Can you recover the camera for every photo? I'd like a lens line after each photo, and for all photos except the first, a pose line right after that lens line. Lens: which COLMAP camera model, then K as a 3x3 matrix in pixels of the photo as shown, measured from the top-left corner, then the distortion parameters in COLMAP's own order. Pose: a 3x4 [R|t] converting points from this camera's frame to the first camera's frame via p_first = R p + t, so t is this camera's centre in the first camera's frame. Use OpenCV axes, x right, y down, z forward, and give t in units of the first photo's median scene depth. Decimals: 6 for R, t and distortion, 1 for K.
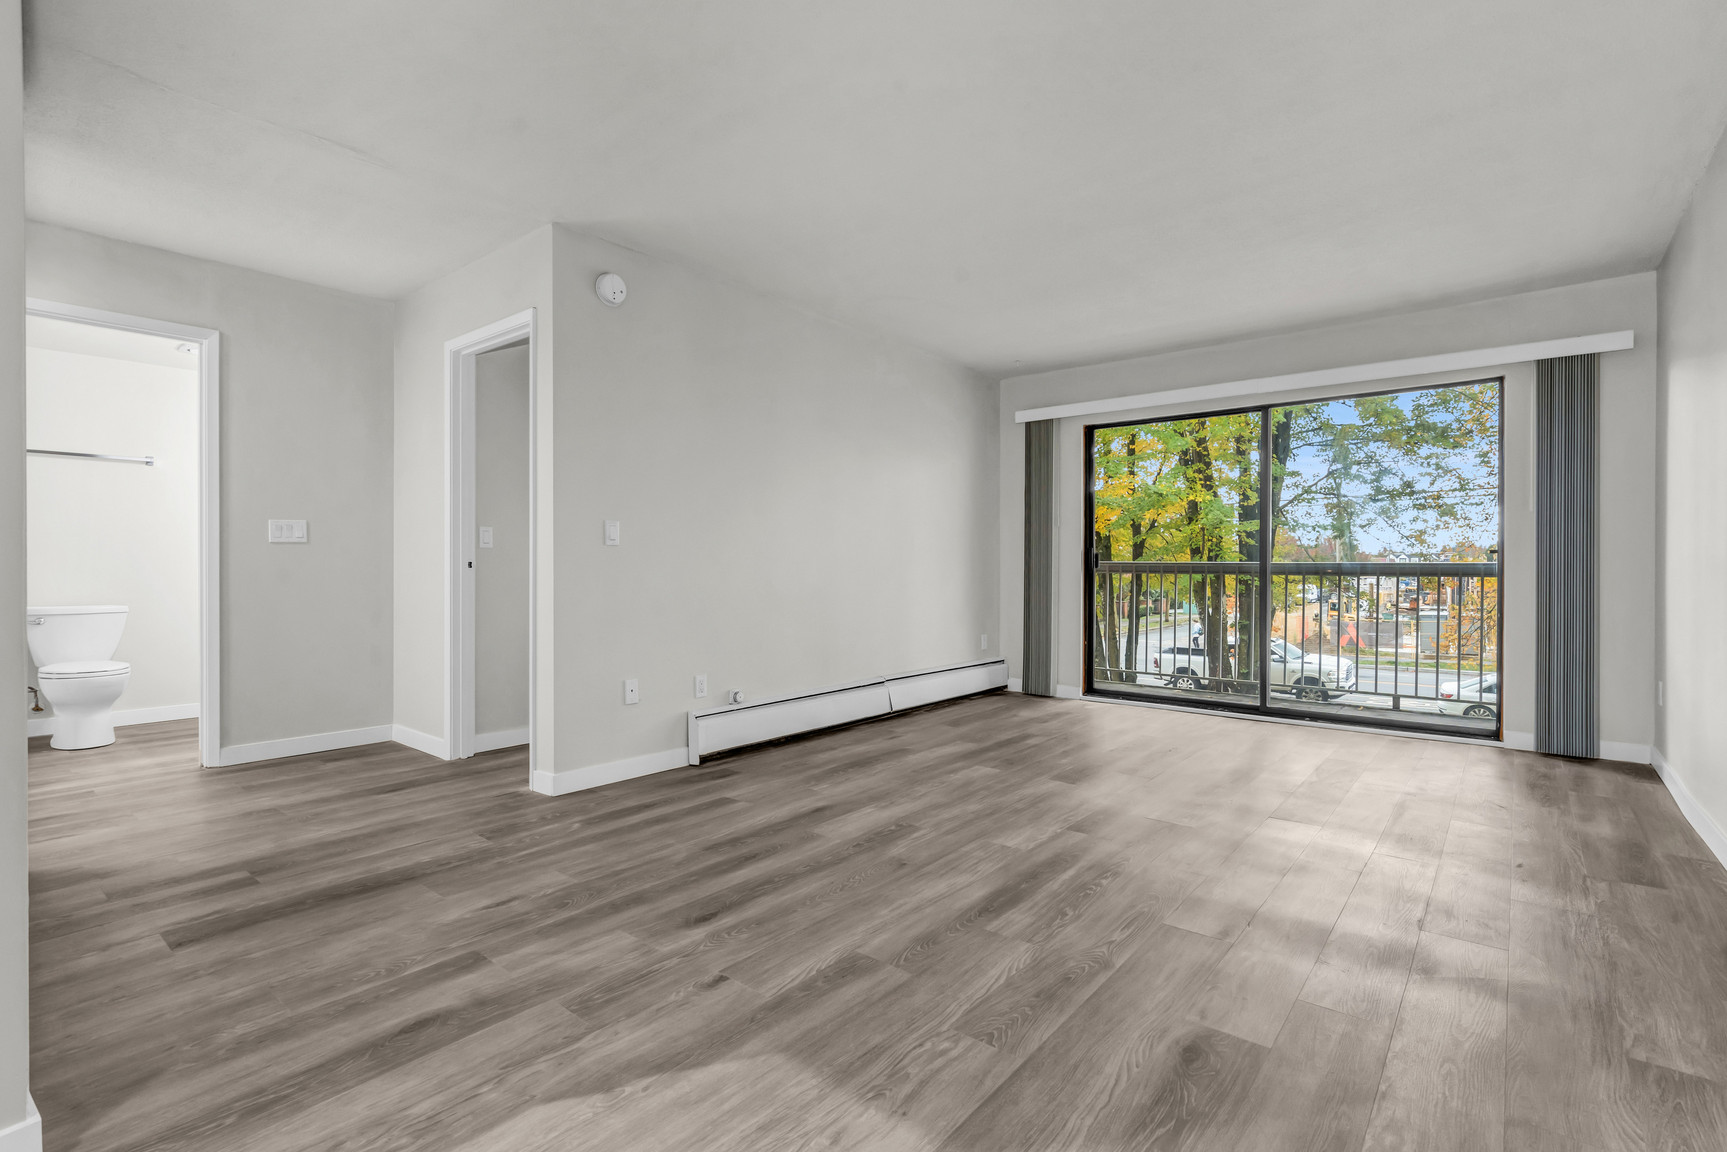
lens RADIAL K [[803.7, 0, 851.7], [0, 803.7, 568.6], [0, 0, 1]] dist [-0.000674, -0.000135]
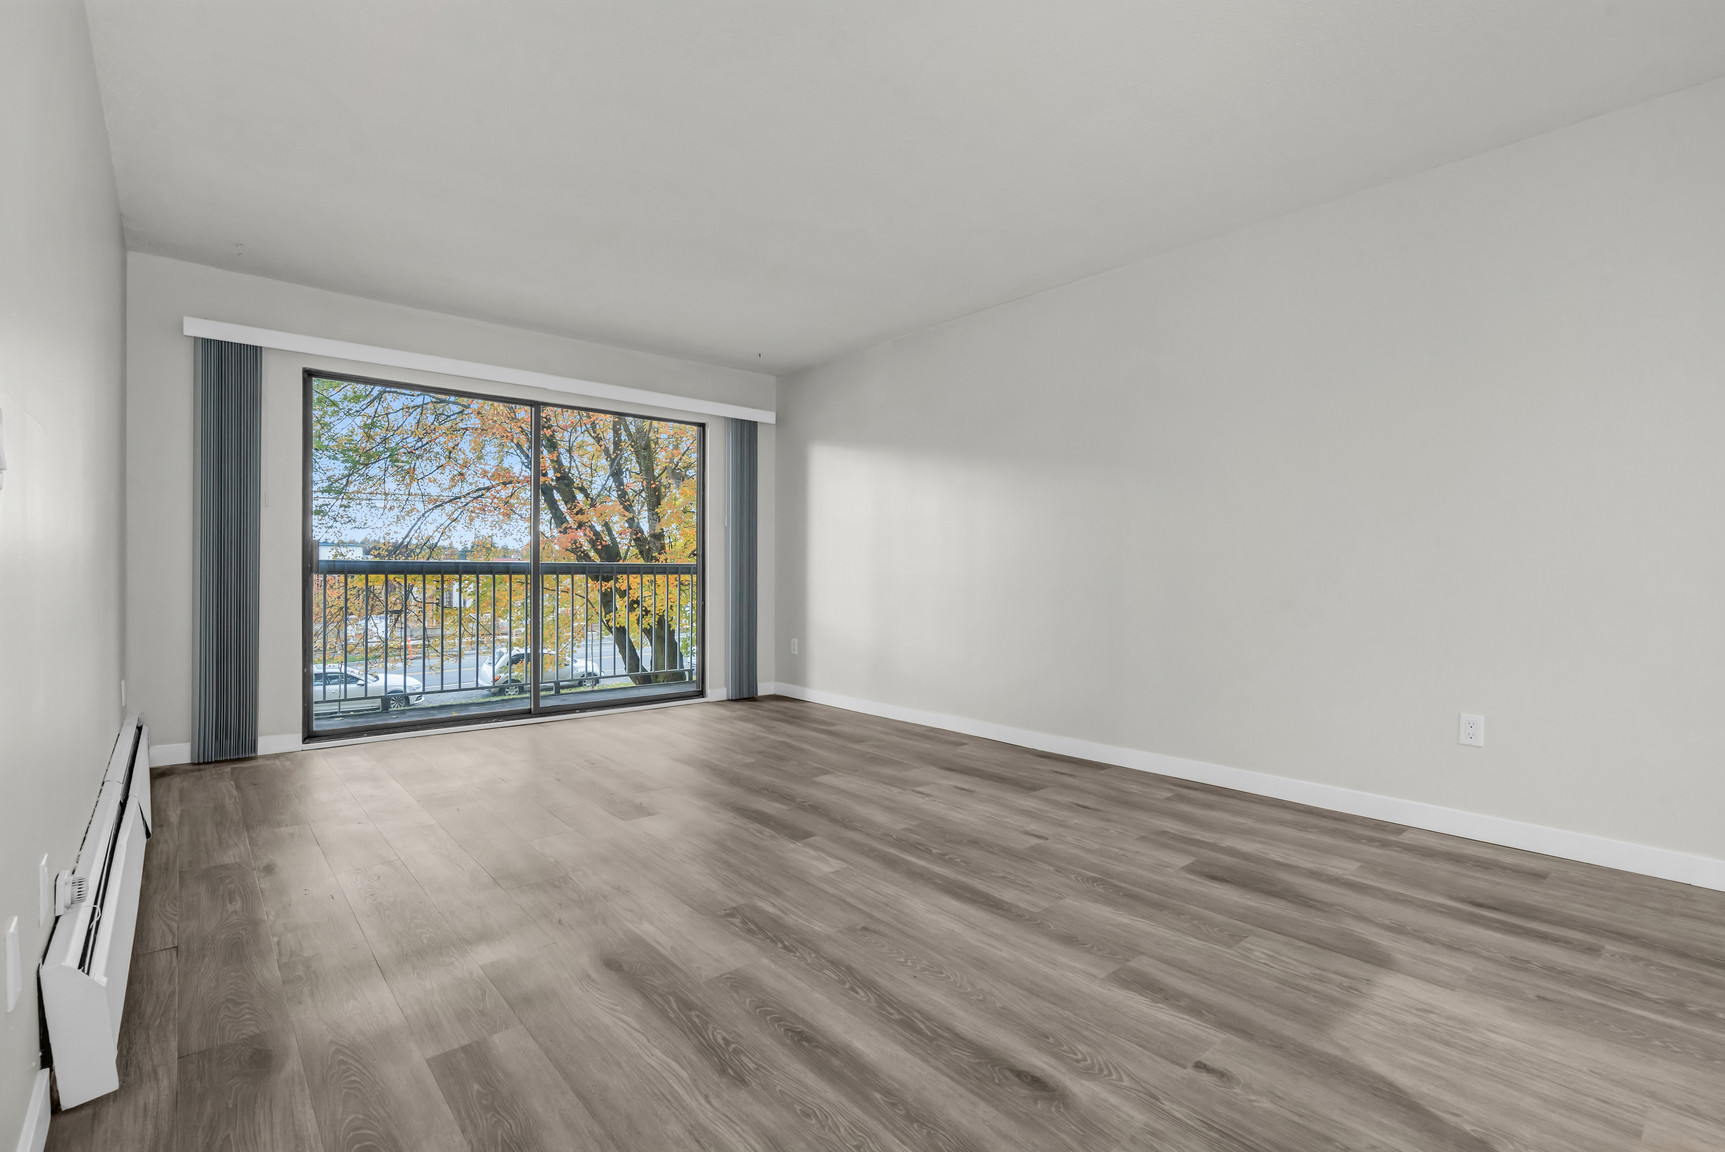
lens RADIAL K [[790.6, 0, 867.4], [0, 790.6, 572.6], [0, 0, 1]] dist [-0.000399, -0.000244]
pose [[0.155560, -0.003907, 0.987819, -0.700065], [-0.000200, 0.999992, 0.003987, 0.003320], [-0.987826, -0.000818, 0.155558, 0.842188]]
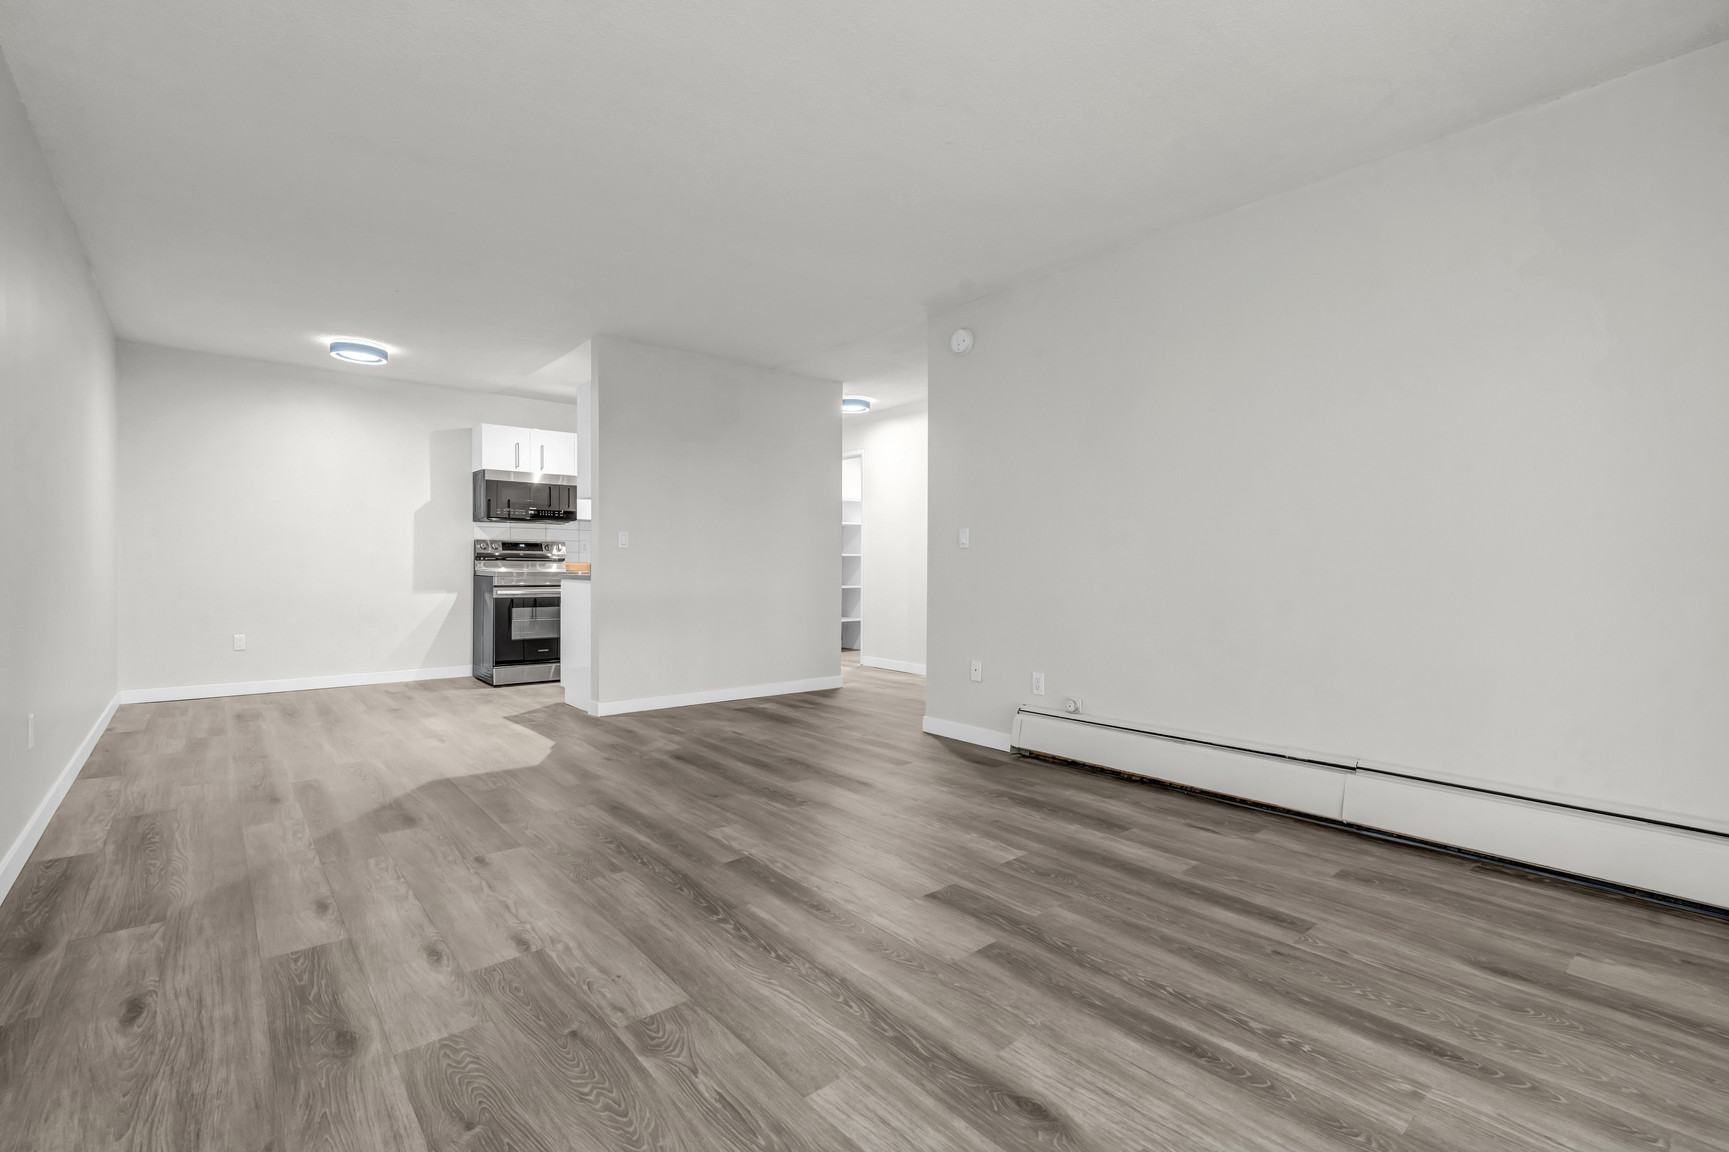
lens RADIAL K [[775.0, 0, 858.6], [0, 775.0, 574.9], [0, 0, 1]] dist [0.001007, 0.000353]
pose [[-0.177398, 0.008185, -0.984105, 1.191479], [-0.008212, 0.999918, 0.009797, 0.000839], [0.984105, 0.009820, -0.177316, 1.387181]]
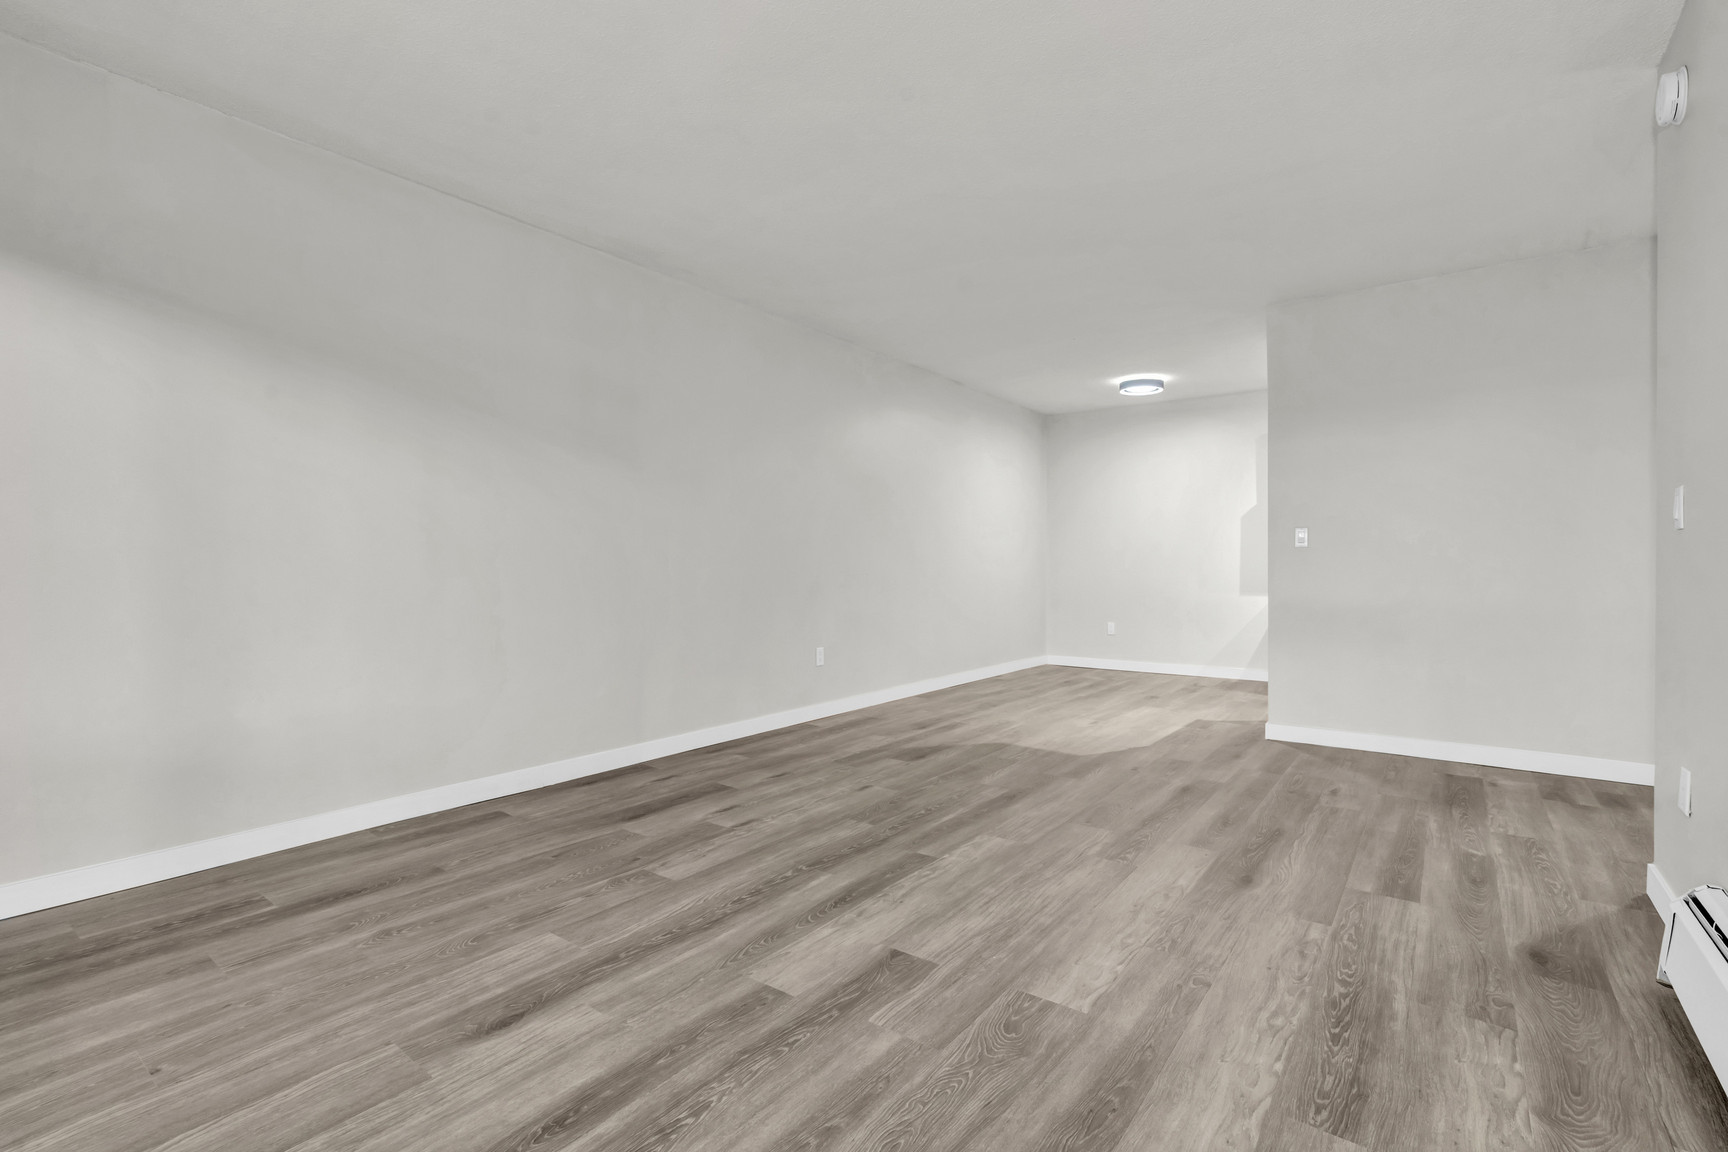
lens RADIAL K [[774.6, 0, 858.1], [0, 774.6, 574.9], [0, 0, 1]] dist [0.001007, 0.000353]
pose [[-0.999113, -0.000662, -0.042102, 0.426994], [-0.001199, 0.999918, 0.012736, -0.002597], [0.042090, 0.012775, -0.999032, 2.022351]]
